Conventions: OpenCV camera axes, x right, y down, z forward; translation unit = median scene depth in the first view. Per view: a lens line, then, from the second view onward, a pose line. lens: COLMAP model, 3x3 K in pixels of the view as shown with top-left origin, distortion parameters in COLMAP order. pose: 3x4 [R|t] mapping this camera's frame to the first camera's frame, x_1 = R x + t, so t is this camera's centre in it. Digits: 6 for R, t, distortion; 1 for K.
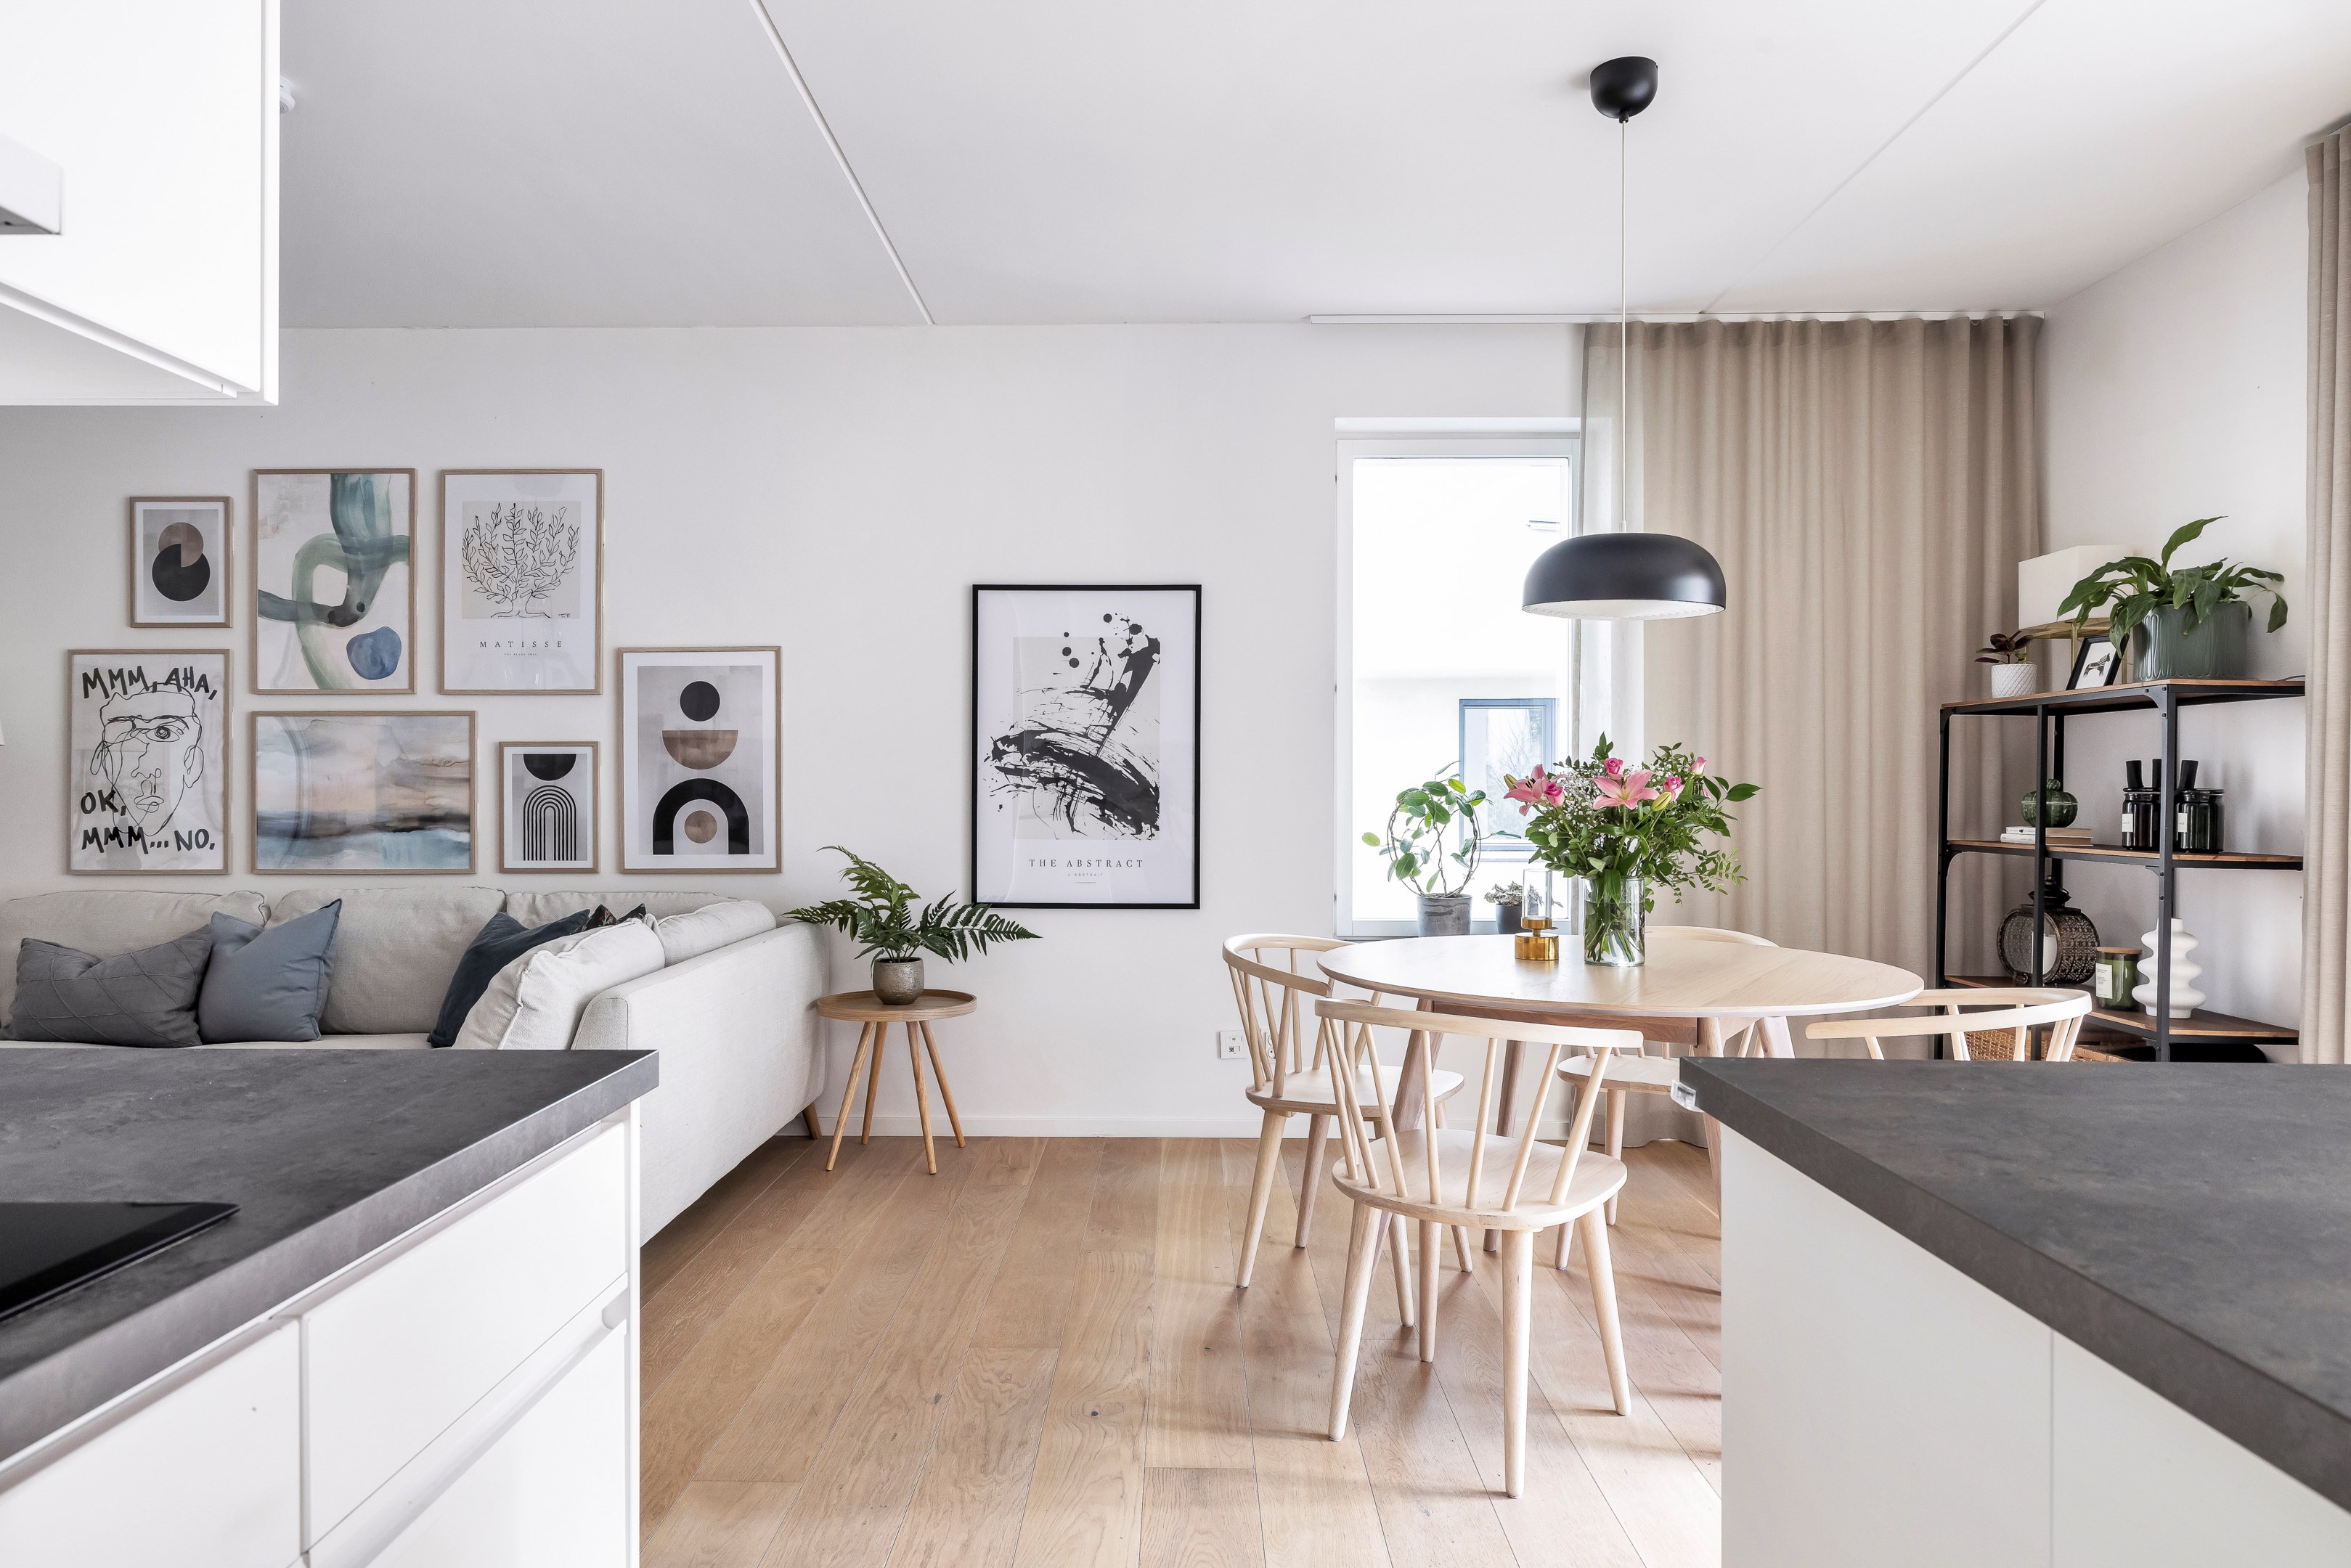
lens RADIAL K [[1422.0, 0, 1179.4], [0, 1422.0, 787.4], [0, 0, 1]] dist [0.000942, 0.000442]
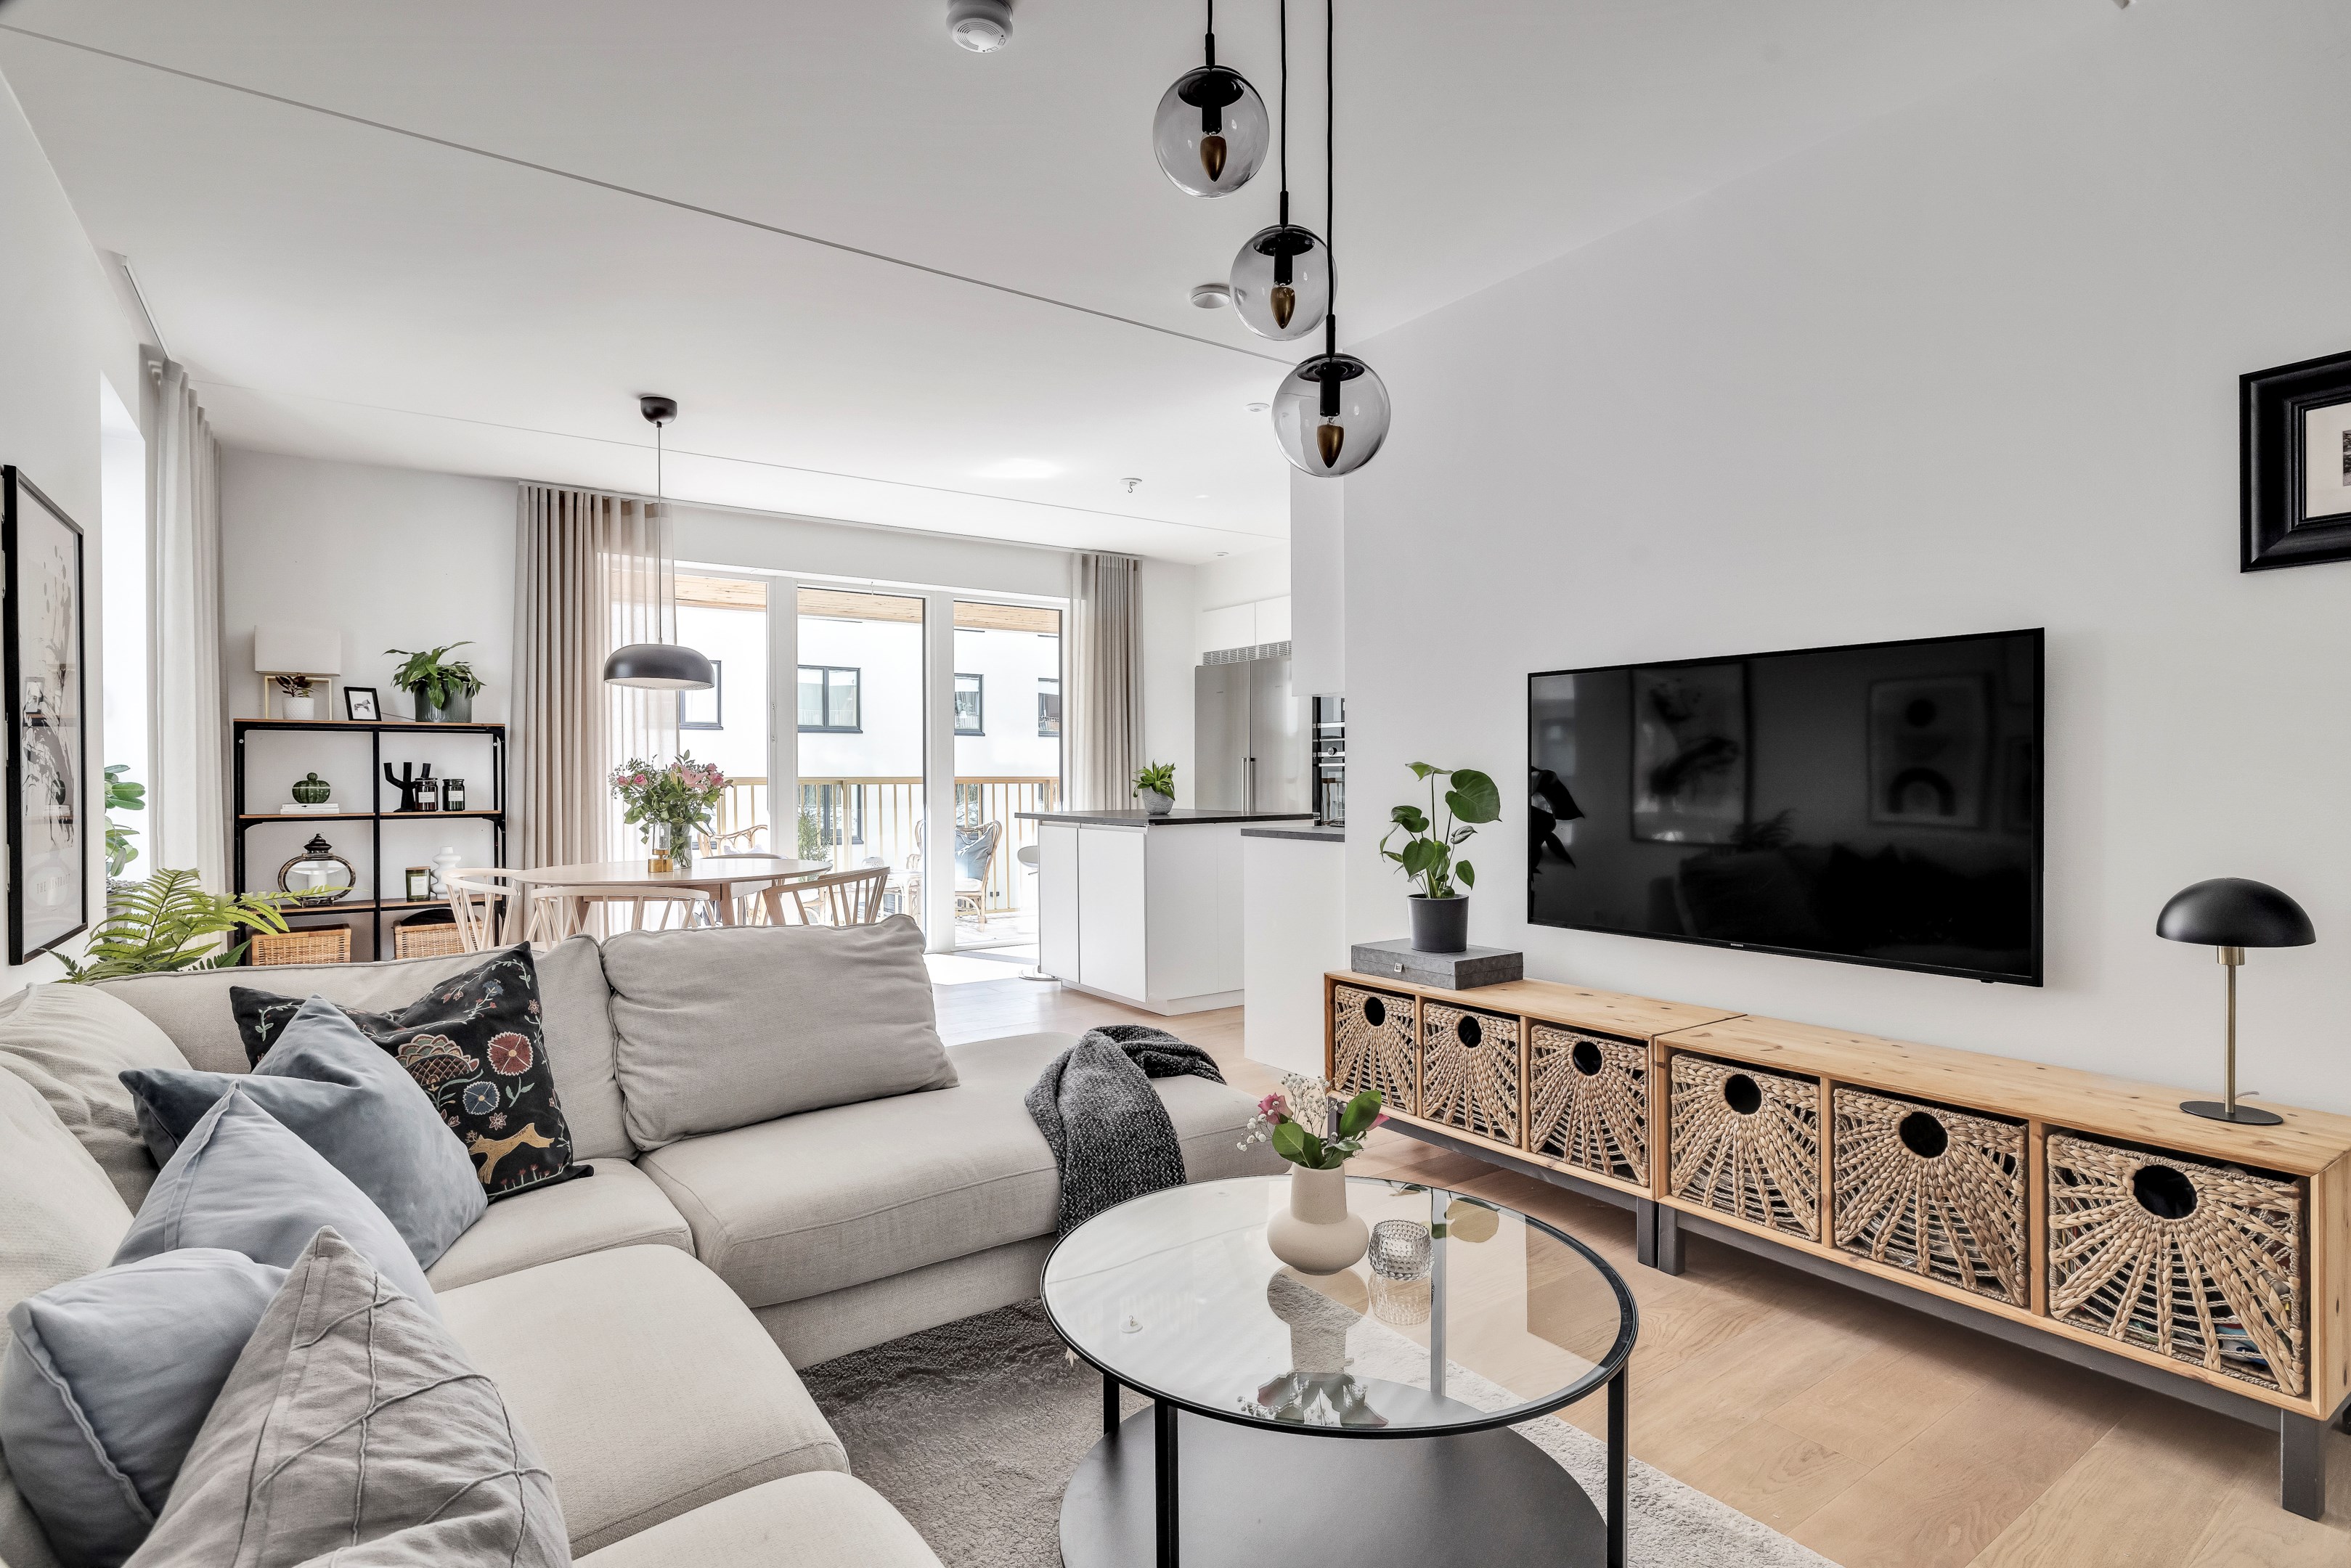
lens RADIAL K [[1161.1, 0, 1165.8], [0, 1161.1, 789.1], [0, 0, 1]] dist [-0.009877, 0.001092]
pose [[-0.581143, -0.007203, 0.813770, -0.877229], [0.003563, 0.999929, 0.011395, 0.000739], [-0.813794, 0.009522, -0.581076, 0.879317]]
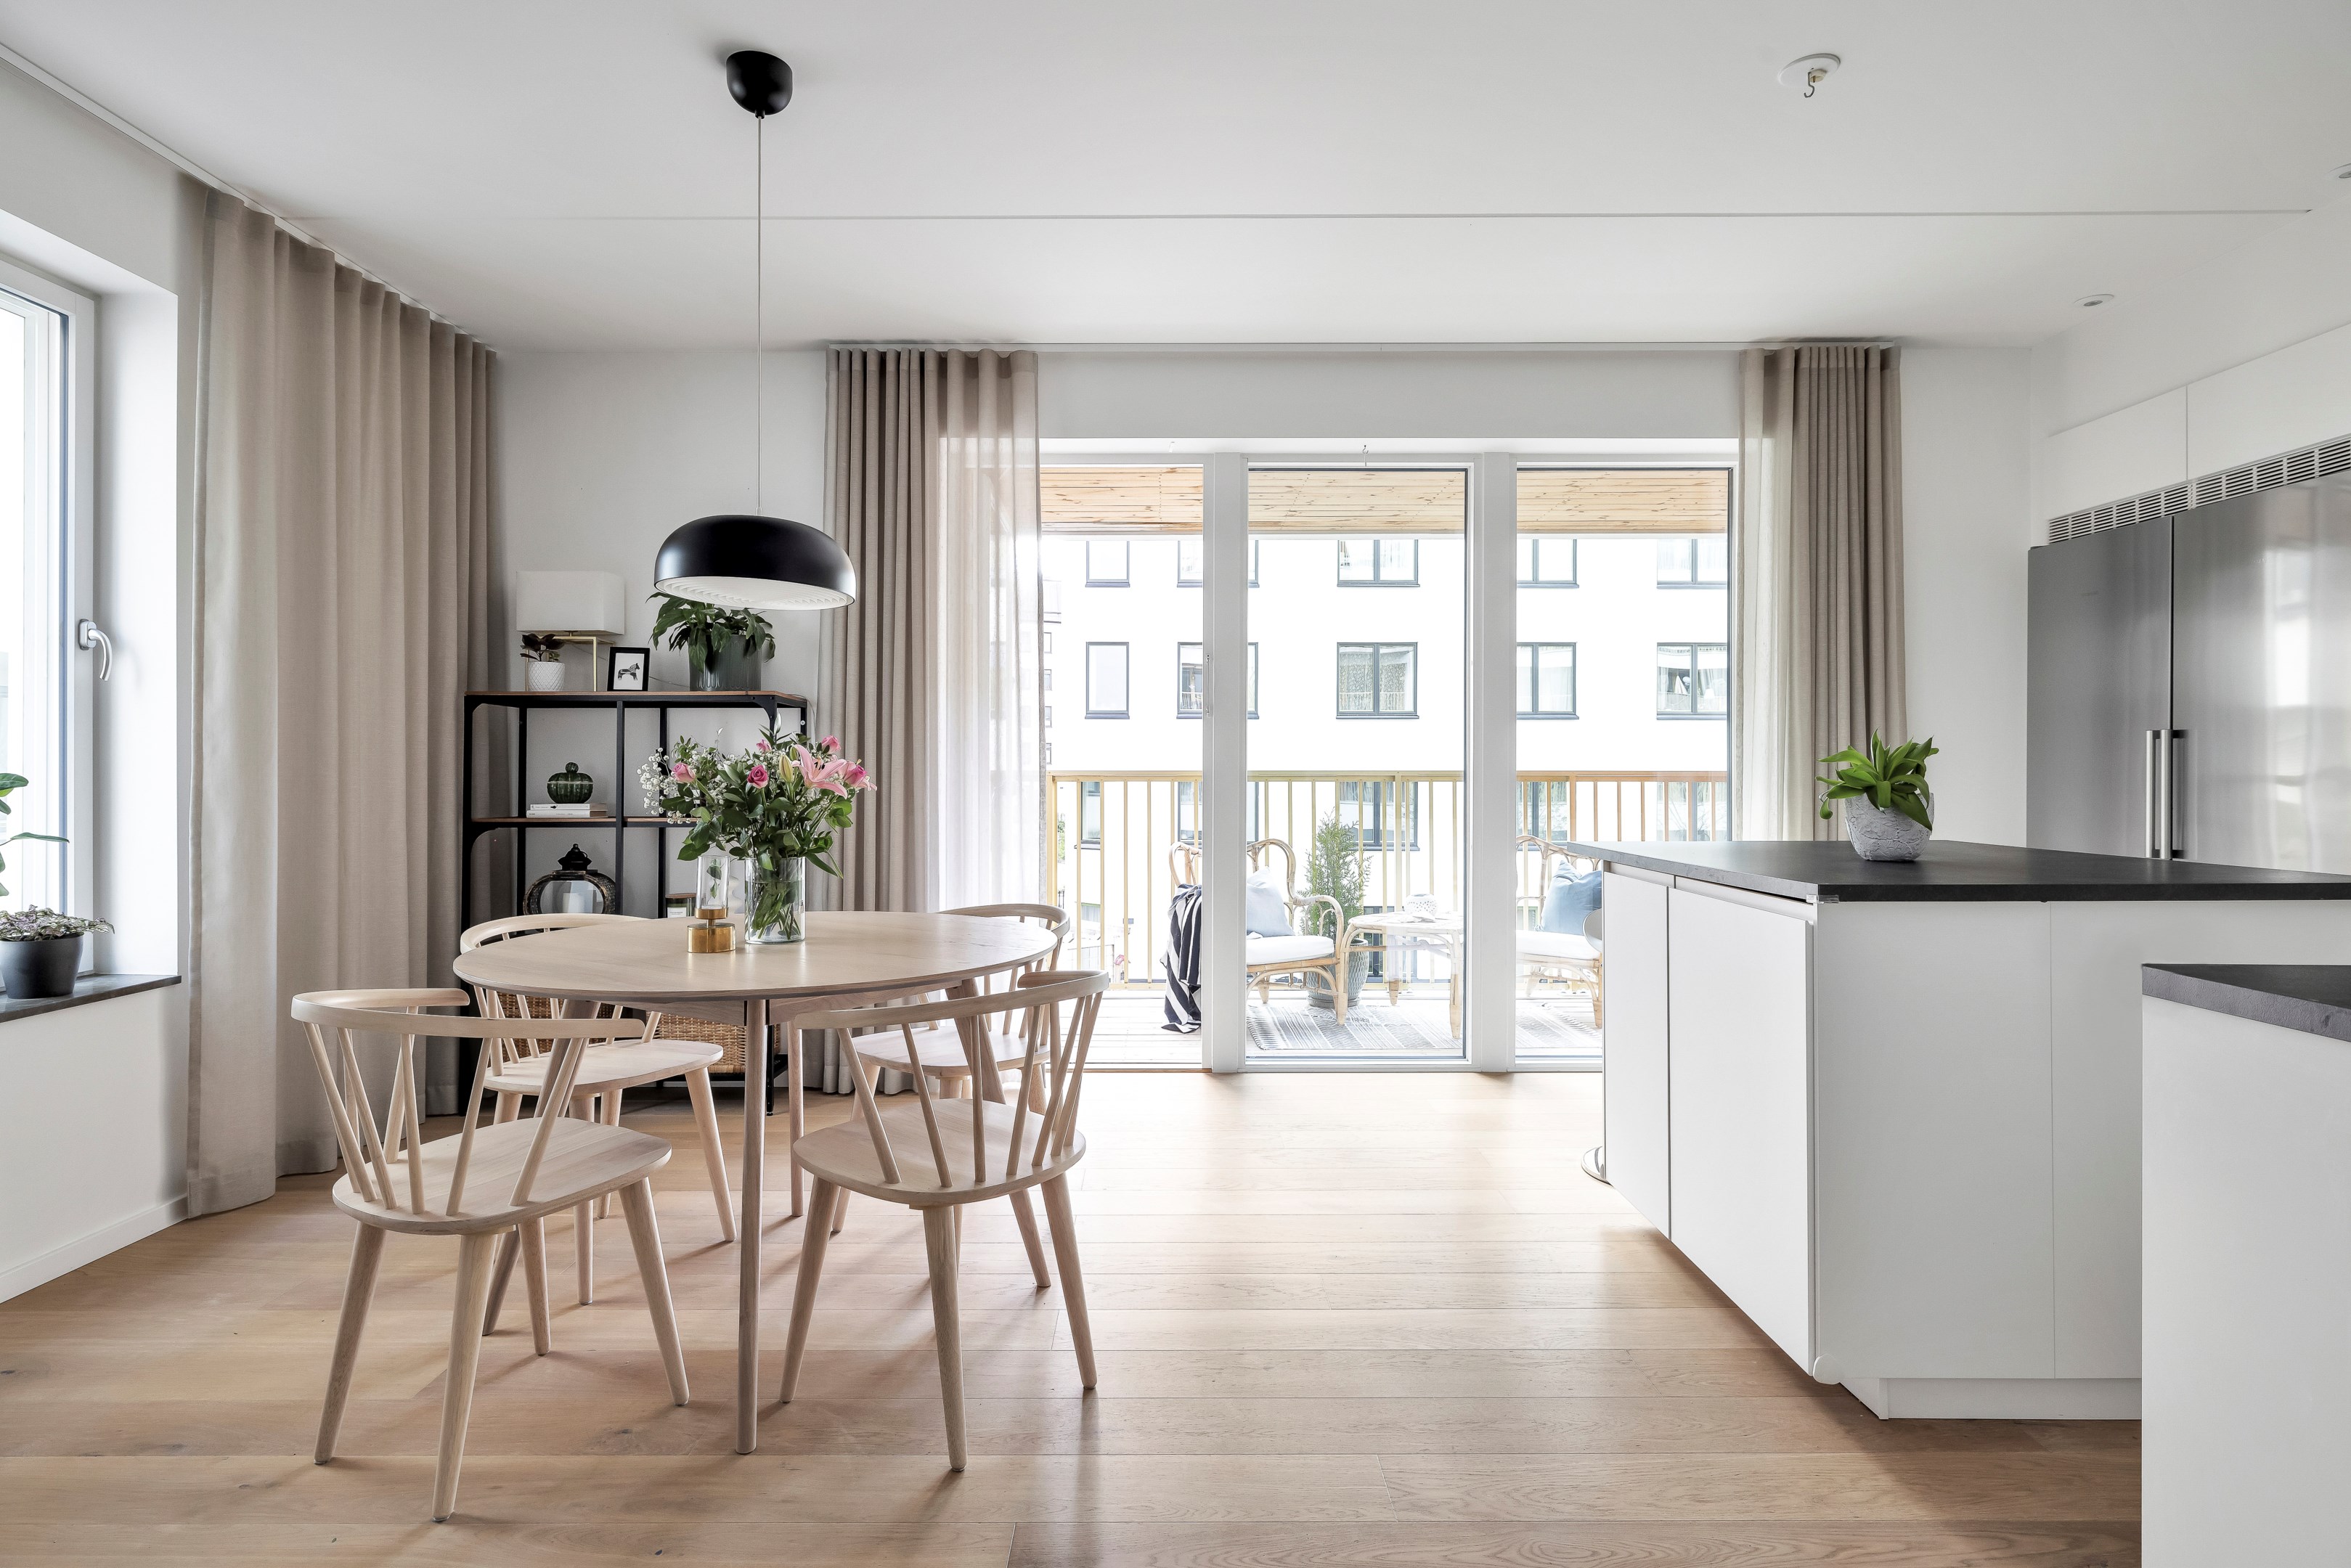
lens RADIAL K [[1229.3, 0, 1166.2], [0, 1229.3, 769.5], [0, 0, 1]] dist [-0.002599, -0.000752]
pose [[-0.010302, 0.001772, 0.999945, -0.372538], [0.001488, 0.999997, -0.001757, 0.001846], [-0.999946, 0.001470, -0.010304, 0.466297]]
